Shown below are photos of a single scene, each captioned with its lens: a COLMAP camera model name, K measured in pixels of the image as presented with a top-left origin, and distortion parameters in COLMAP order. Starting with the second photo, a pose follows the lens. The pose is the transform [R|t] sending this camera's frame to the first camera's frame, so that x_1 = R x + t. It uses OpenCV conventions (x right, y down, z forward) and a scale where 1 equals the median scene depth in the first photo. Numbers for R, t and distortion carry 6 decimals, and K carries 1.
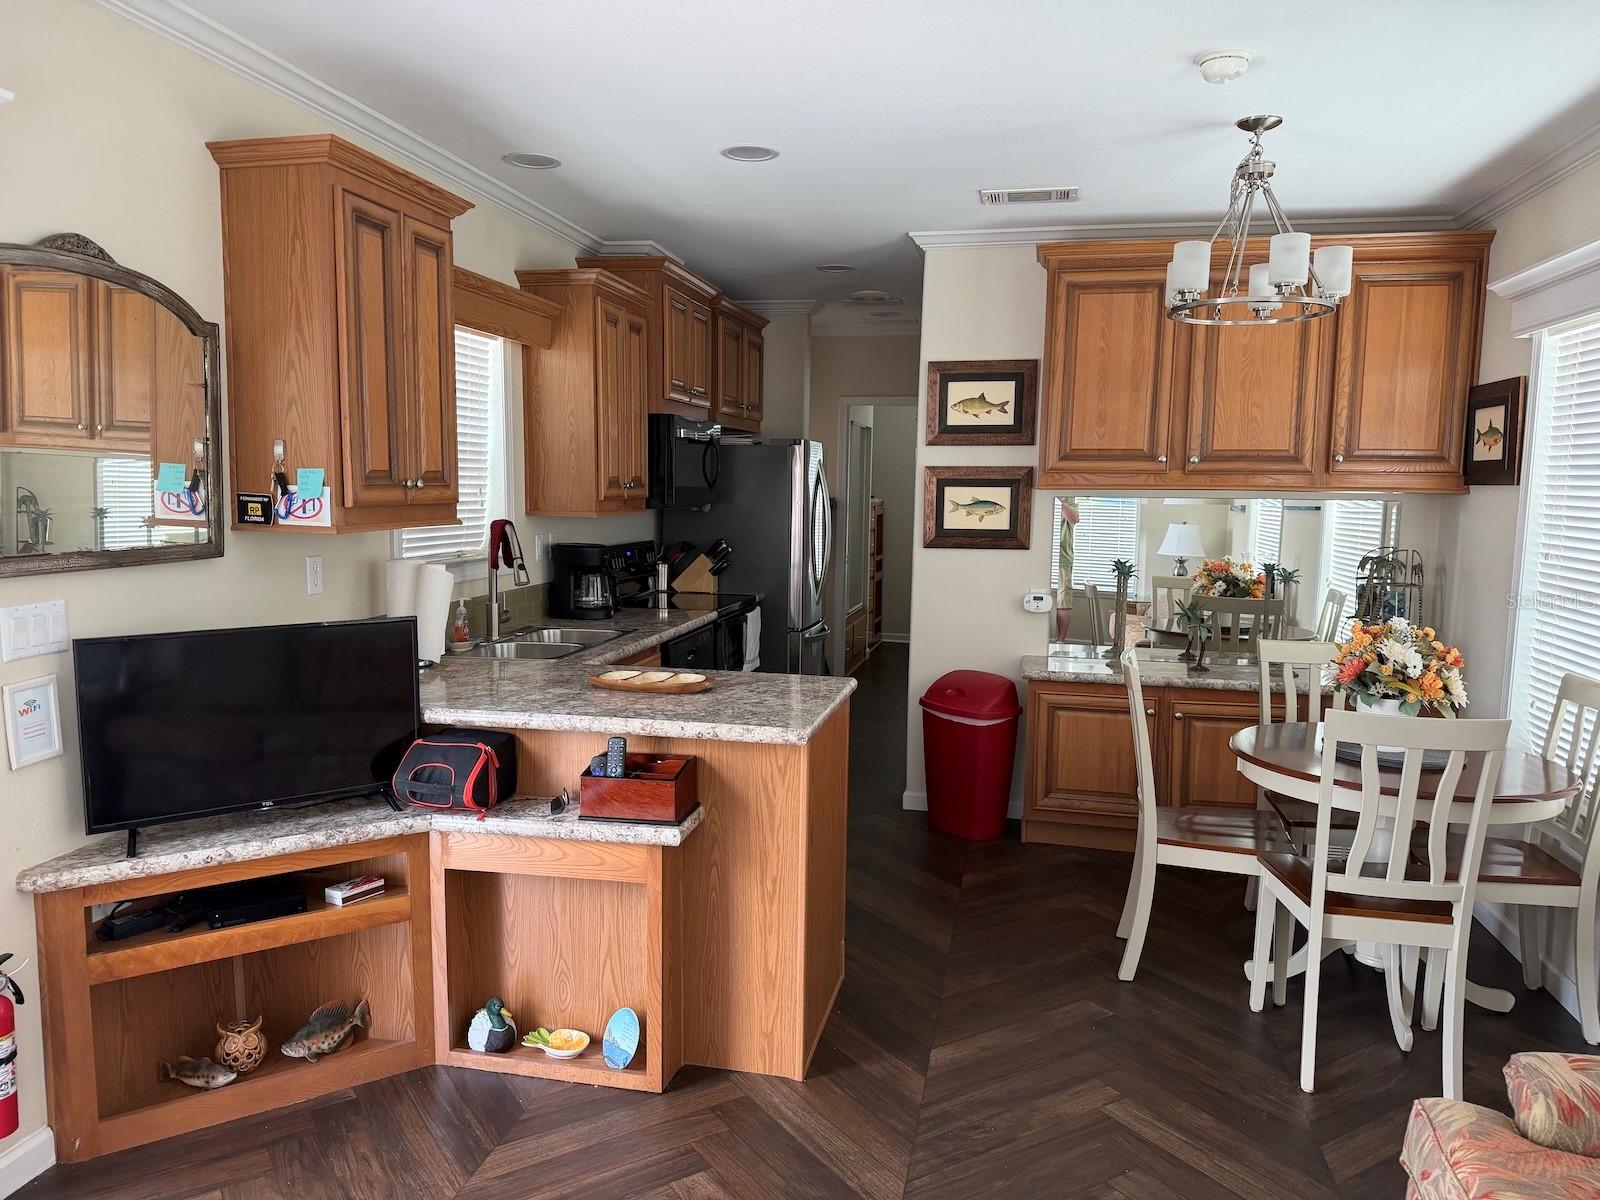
lens RADIAL K [[1118.3, 0, 794.7], [0, 1118.3, 609.3], [0, 0, 1]] dist [0.055768, -0.068110]
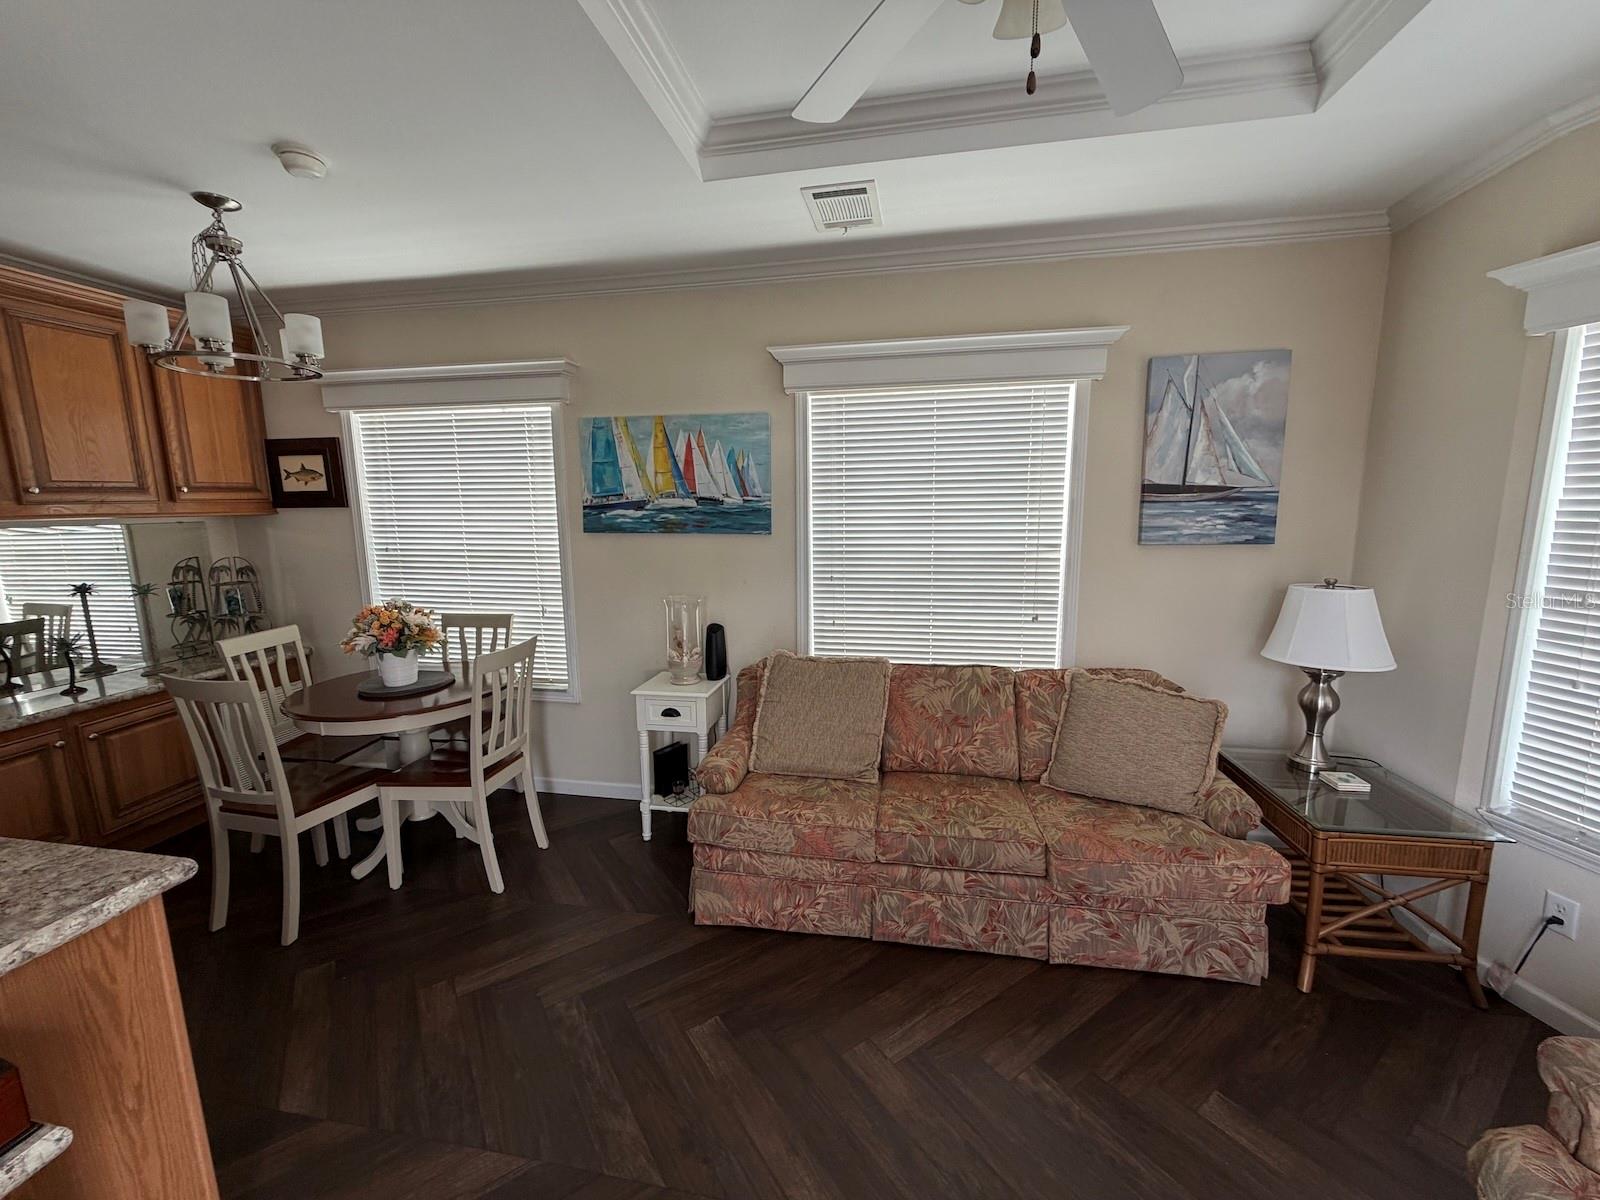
lens RADIAL K [[635.5, 0, 795.3], [0, 635.5, 601.5], [0, 0, 1]] dist [0.003227, -0.001753]
pose [[-0.023030, -0.172090, 0.984812, -0.253573], [0.122709, 0.977138, 0.173618, -0.054719], [-0.992176, 0.124843, -0.001386, 0.368229]]
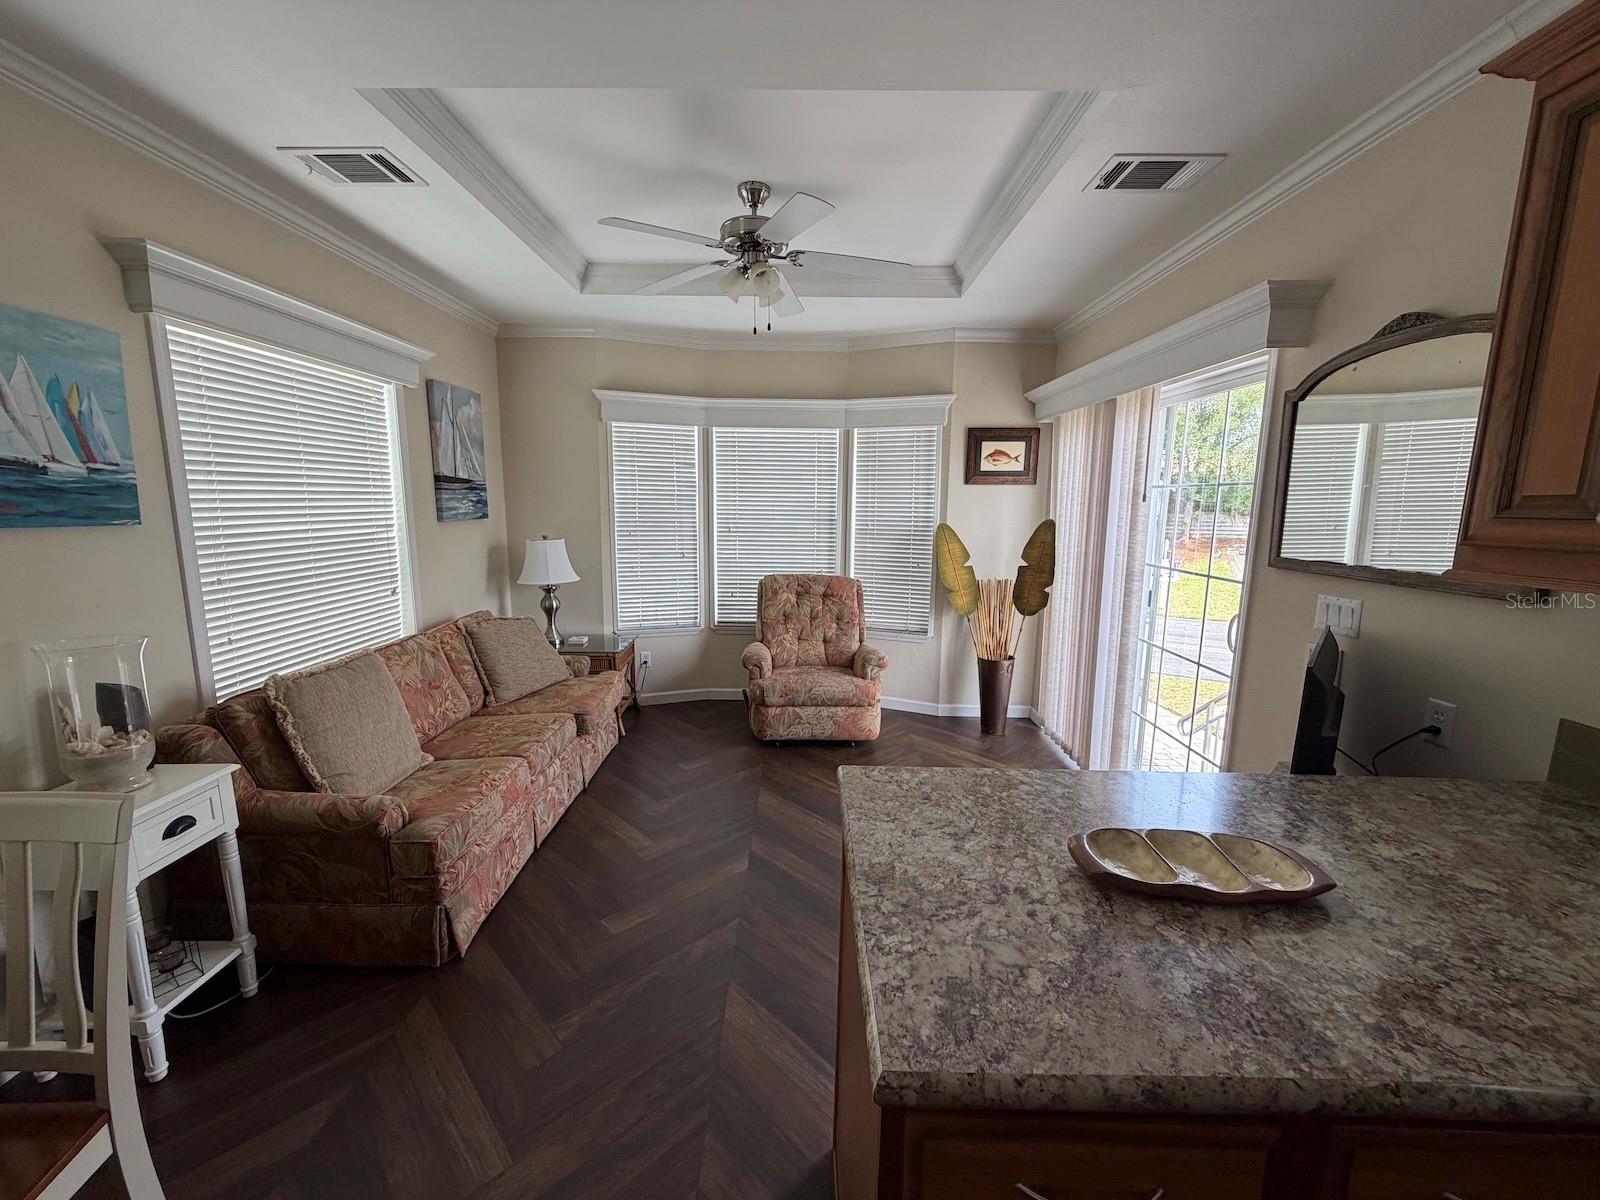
lens RADIAL K [[635.5, 0, 790.9], [0, 635.5, 599.7], [0, 0, 1]] dist [0.003227, -0.001753]
pose [[-0.981642, -0.001149, -0.190730, 0.096081], [-0.051701, 0.964147, 0.260285, -0.100189], [0.183593, 0.265368, -0.946506, 0.930790]]
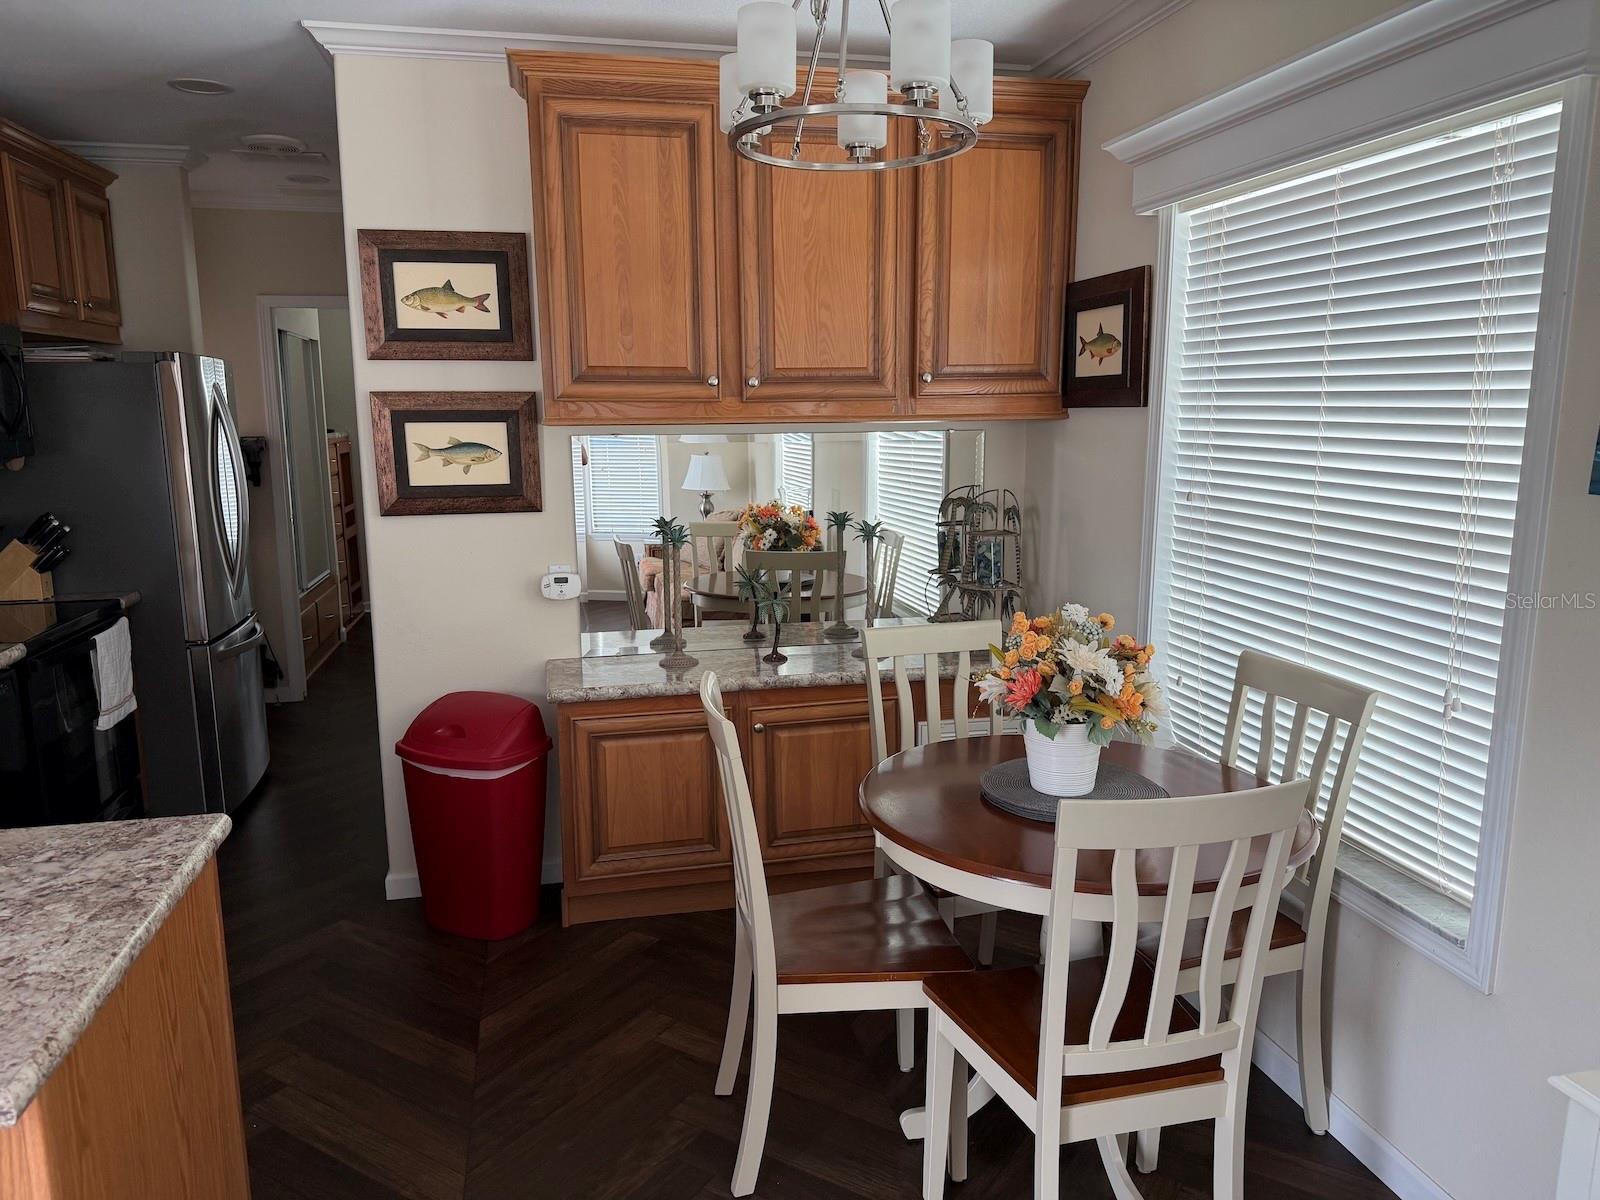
lens RADIAL K [[1118.3, 0, 793.7], [0, 1118.3, 614.3], [0, 0, 1]] dist [0.055768, -0.068110]
pose [[0.909200, -0.097404, 0.404807, 0.074467], [0.068477, 0.993993, 0.085373, -0.045453], [-0.410691, -0.049901, 0.910408, 0.345888]]
